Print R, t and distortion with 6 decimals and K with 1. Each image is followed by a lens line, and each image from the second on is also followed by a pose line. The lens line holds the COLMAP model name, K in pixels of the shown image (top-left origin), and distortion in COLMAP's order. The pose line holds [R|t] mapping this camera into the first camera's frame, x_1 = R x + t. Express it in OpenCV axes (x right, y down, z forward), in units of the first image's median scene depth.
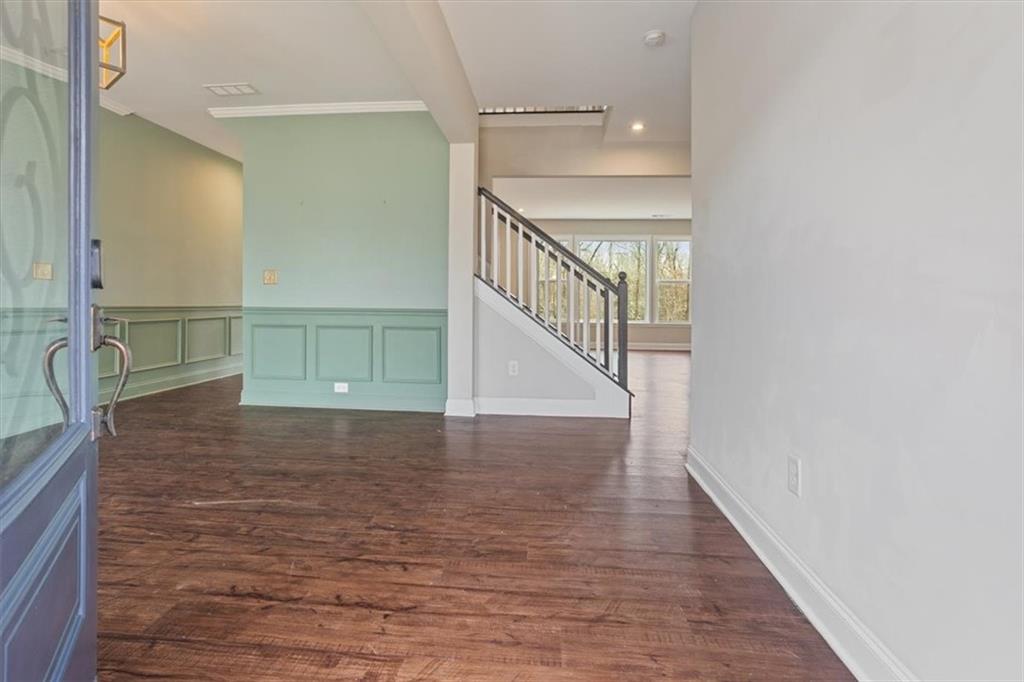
lens RADIAL K [[506.1, 0, 506.0], [0, 506.1, 308.1], [0, 0, 1]] dist [-0.049107, 0.030207]
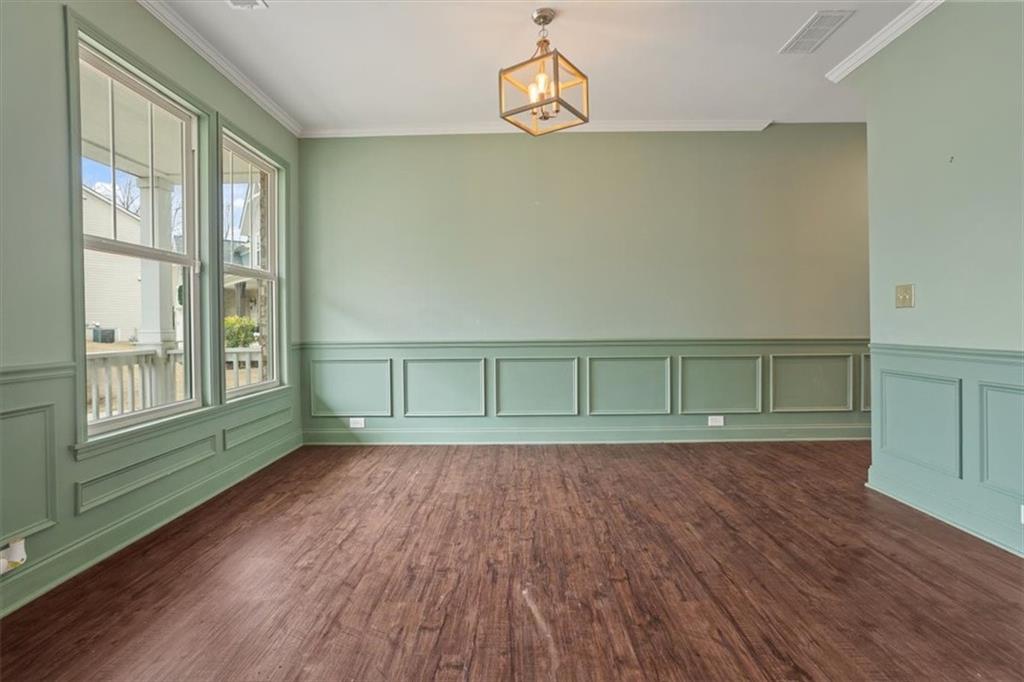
lens RADIAL K [[494.0, 0, 515.5], [0, 494.0, 334.3], [0, 0, 1]] dist [-0.027343, 0.001130]
pose [[0.083473, 0.008720, -0.996472, 0.169198], [-0.003298, 0.999959, 0.008475, -0.034711], [0.996505, 0.002579, 0.083498, 0.900197]]
